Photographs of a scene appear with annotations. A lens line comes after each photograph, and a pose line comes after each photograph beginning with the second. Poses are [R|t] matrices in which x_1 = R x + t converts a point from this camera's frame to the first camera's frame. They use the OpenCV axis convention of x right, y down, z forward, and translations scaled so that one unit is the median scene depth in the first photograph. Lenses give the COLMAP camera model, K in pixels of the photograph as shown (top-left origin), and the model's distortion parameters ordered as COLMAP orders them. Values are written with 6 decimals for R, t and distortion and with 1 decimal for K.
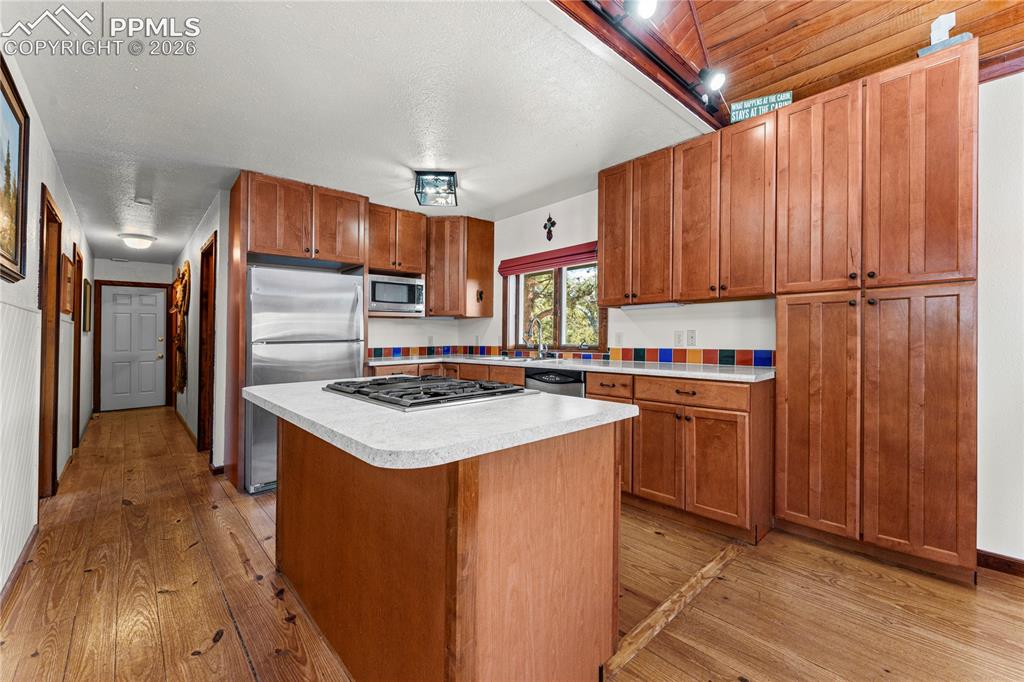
lens RADIAL K [[412.7, 0, 512.0], [0, 412.7, 341.0], [0, 0, 1]] dist [-0.000157, 0.000247]
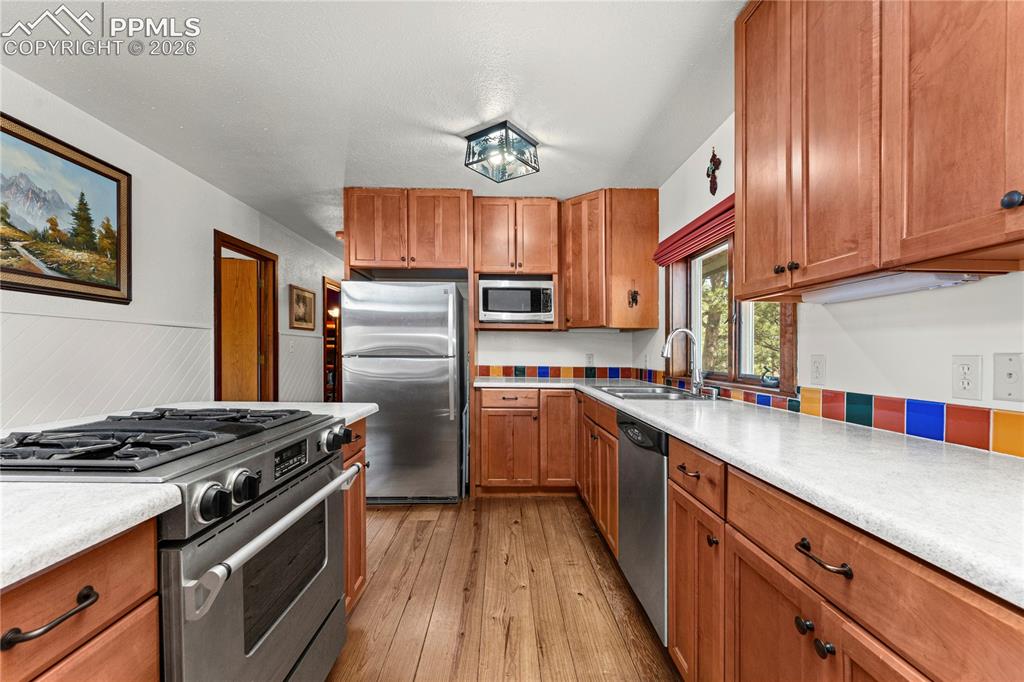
lens RADIAL K [[420.3, 0, 517.3], [0, 420.3, 349.4], [0, 0, 1]] dist [0.003464, -0.000079]
pose [[0.755776, 0.016394, -0.654625, 0.288115], [-0.029076, 0.999541, -0.008536, -0.012228], [0.654184, 0.025485, 0.755906, 0.393948]]
